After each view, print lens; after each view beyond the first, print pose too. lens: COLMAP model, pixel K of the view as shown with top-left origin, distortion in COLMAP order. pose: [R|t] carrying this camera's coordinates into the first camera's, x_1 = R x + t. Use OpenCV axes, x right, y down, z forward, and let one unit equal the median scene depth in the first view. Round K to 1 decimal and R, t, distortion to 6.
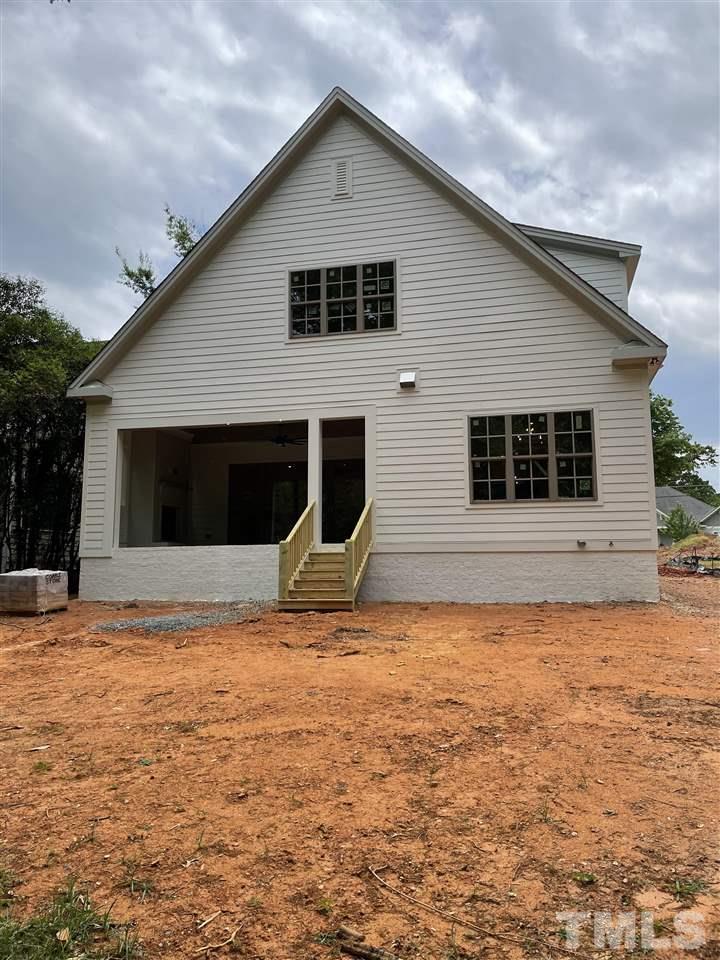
lens RADIAL K [[731.1, 0, 362.7], [0, 731.1, 479.0], [0, 0, 1]] dist [0.011000, -0.004972]
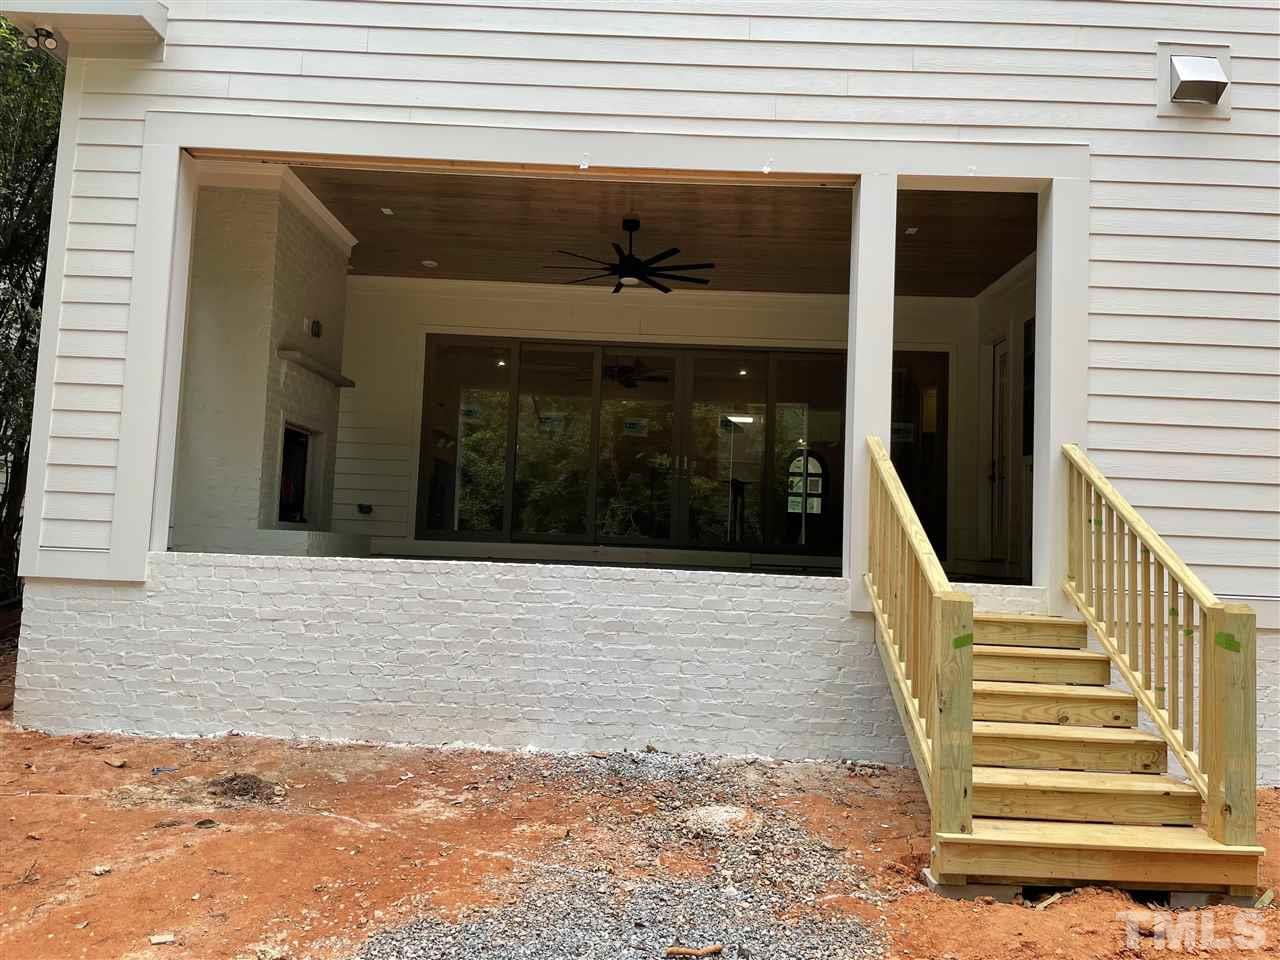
lens RADIAL K [[974.8, 0, 635.0], [0, 974.8, 482.7], [0, 0, 1]] dist [0.011000, -0.004972]
pose [[0.974153, 0.059854, 0.217814, -0.246210], [-0.073516, 0.995767, 0.055161, 0.032391], [-0.213591, -0.069748, 0.974430, 0.598494]]
